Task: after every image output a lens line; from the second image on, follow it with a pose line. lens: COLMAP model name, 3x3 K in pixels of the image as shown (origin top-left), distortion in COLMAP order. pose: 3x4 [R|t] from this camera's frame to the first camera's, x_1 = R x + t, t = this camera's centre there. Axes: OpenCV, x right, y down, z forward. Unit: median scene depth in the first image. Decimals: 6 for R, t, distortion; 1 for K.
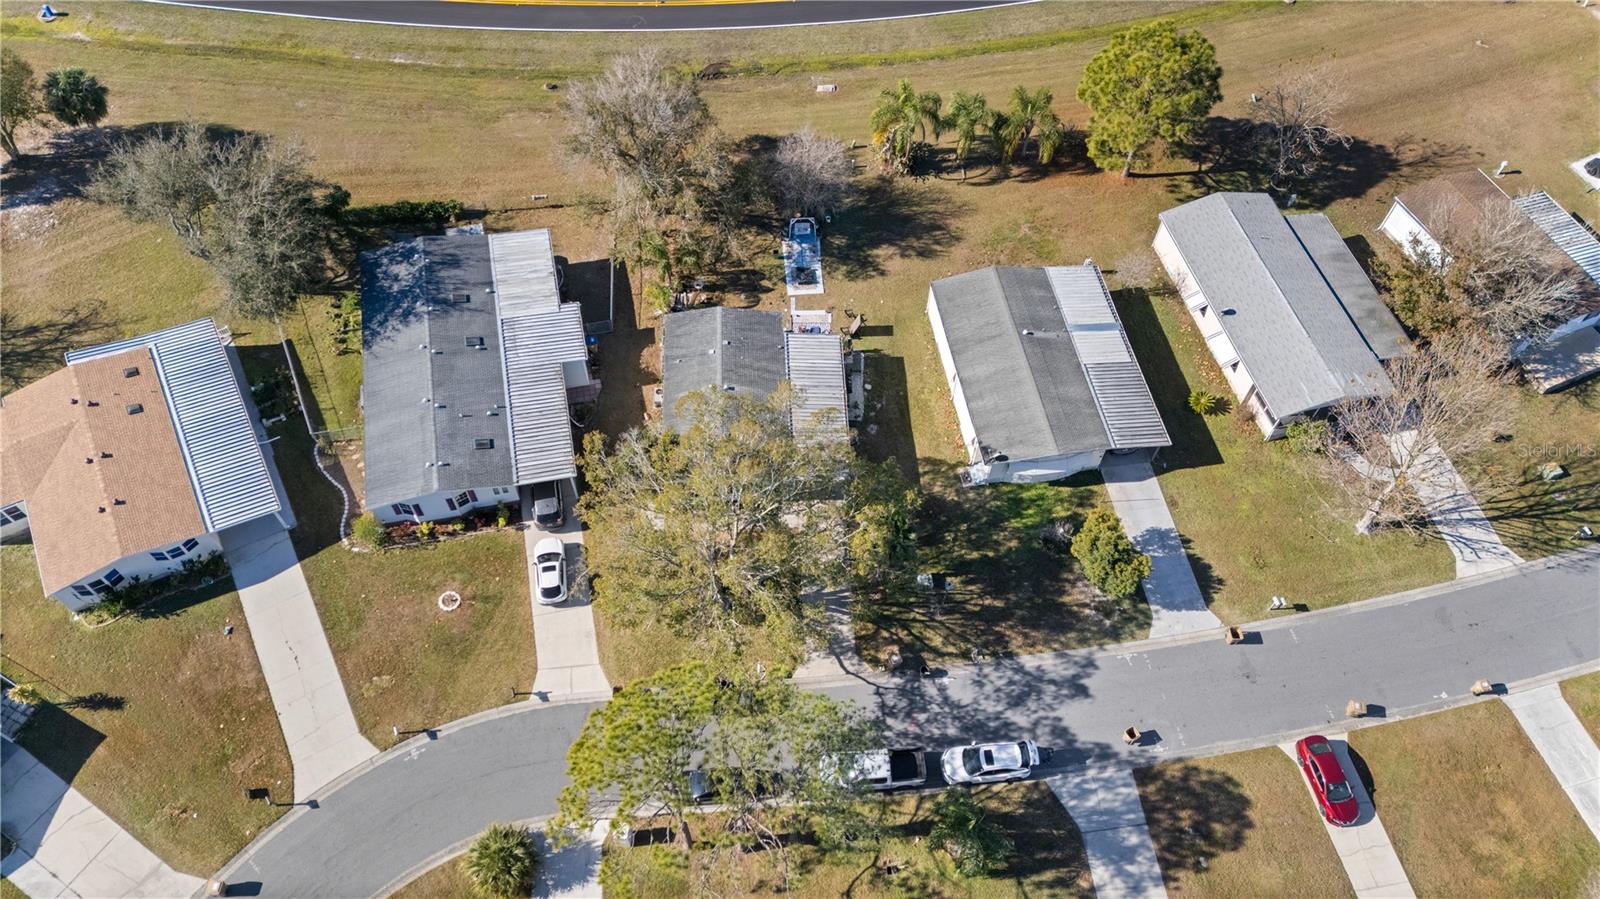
lens RADIAL K [[1156.8, 0, 794.1], [0, 1156.8, 461.8], [0, 0, 1]] dist [0.059877, -0.059355]
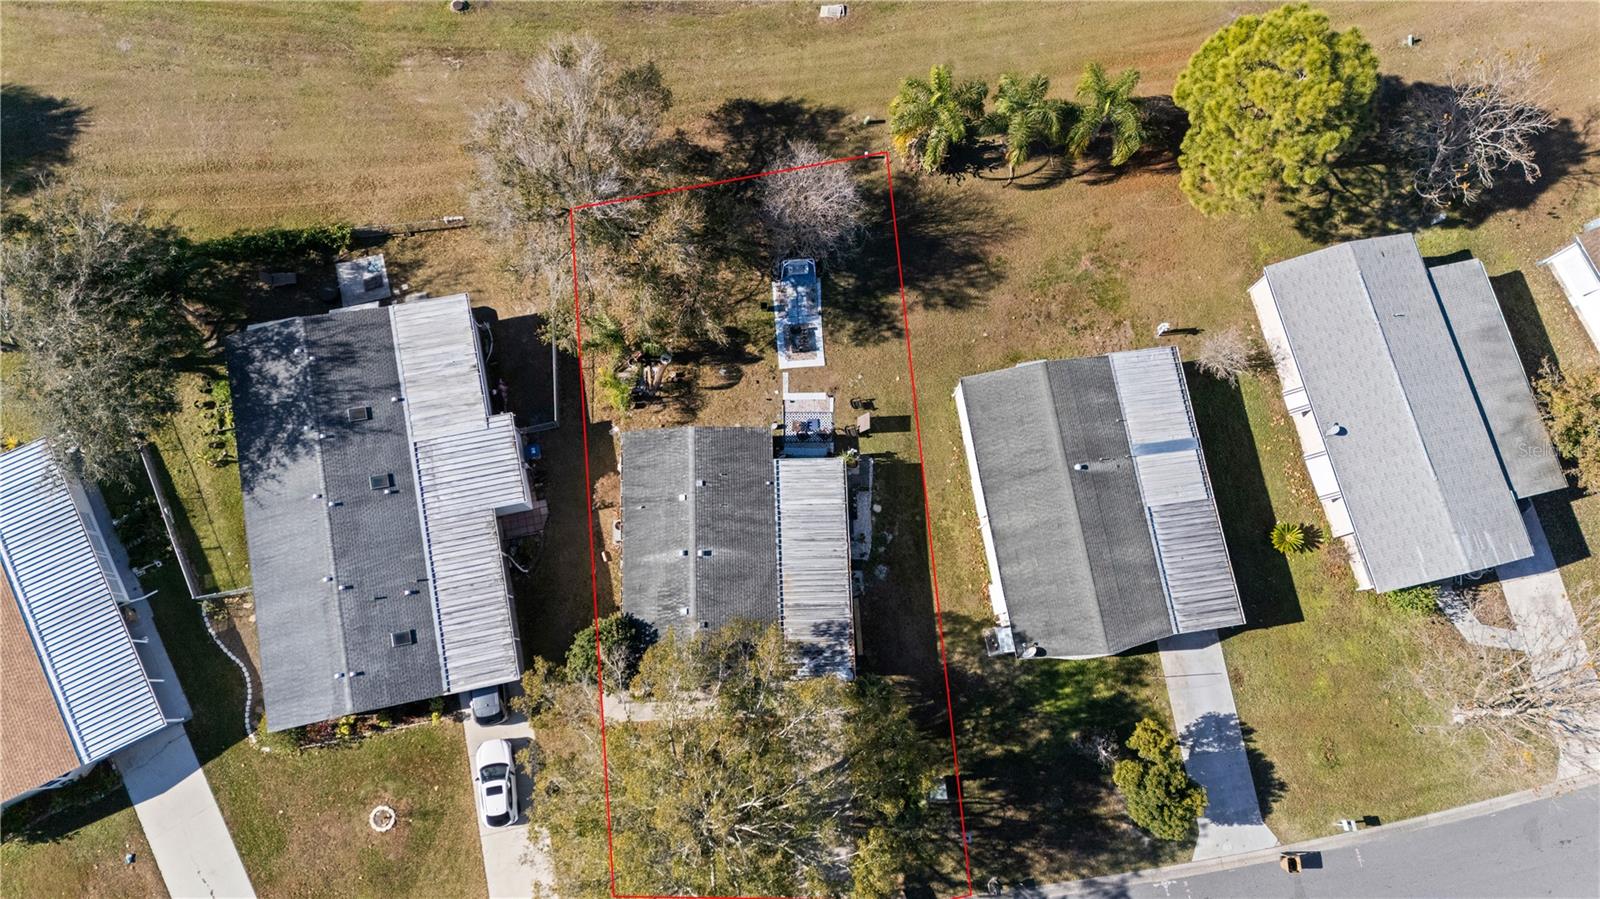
lens RADIAL K [[1156.8, 0, 794.0], [0, 1156.8, 435.1], [0, 0, 1]] dist [0.059877, -0.059355]
pose [[0.999985, 0.005324, 0.001103, 0.004547], [-0.005376, 0.937766, 0.347227, -0.419006], [0.000814, -0.347228, 0.937780, 0.272433]]
